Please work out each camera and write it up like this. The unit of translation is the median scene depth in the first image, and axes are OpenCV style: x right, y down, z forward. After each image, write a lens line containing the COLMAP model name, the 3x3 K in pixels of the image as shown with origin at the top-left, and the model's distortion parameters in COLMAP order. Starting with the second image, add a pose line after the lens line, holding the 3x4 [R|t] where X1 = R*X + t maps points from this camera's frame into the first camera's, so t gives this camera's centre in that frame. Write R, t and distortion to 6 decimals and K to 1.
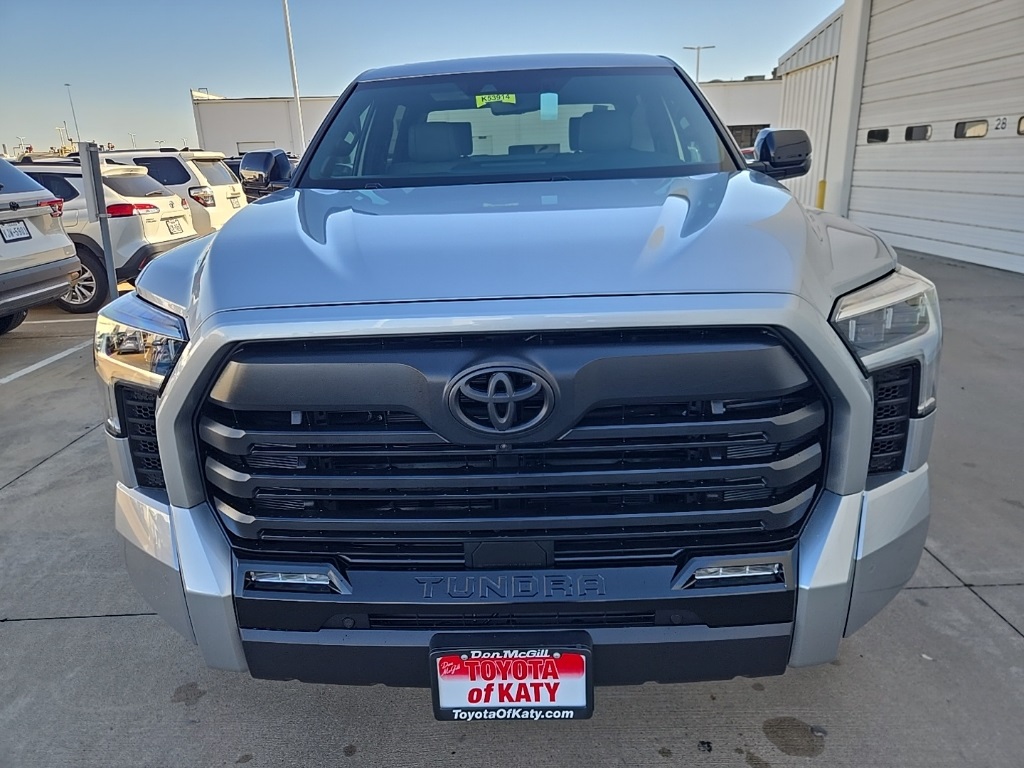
lens RADIAL K [[706.7, 0, 512.0], [0, 706.7, 384.0], [0, 0, 1]] dist [0.077393, -0.064468]
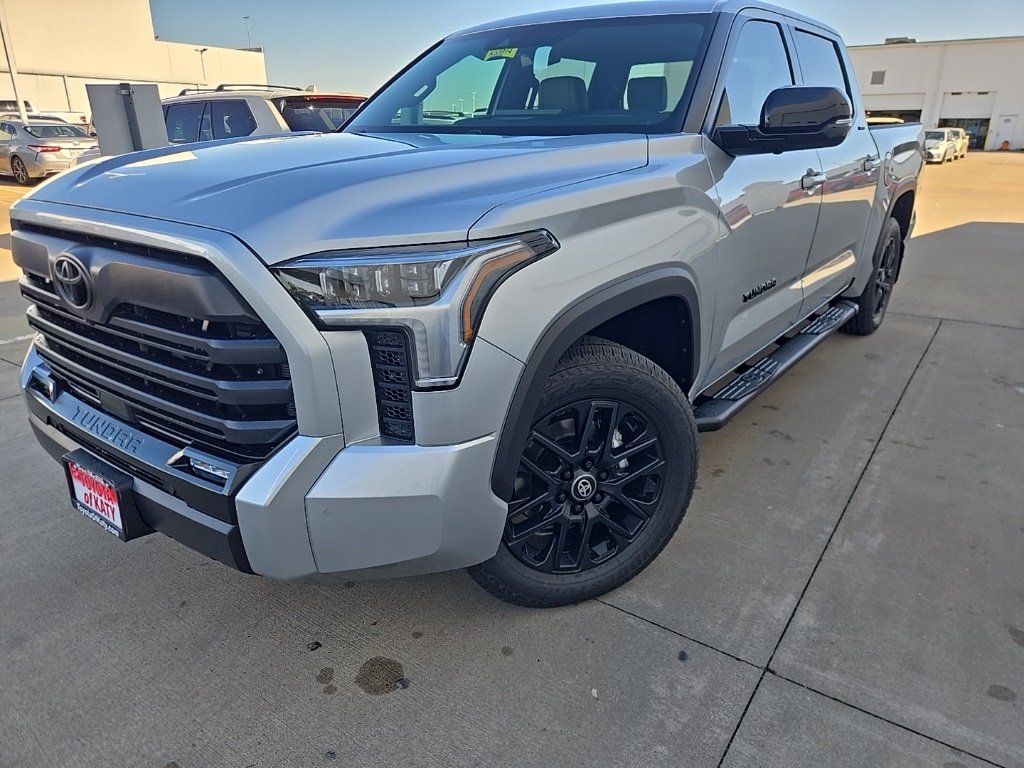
lens RADIAL K [[706.7, 0, 512.0], [0, 706.7, 384.0], [0, 0, 1]] dist [0.077393, -0.064468]
pose [[0.805261, 0.234921, -0.544396, 1.219633], [-0.205543, 0.971828, 0.115333, -0.101665], [0.556153, 0.019024, 0.830862, 0.277789]]
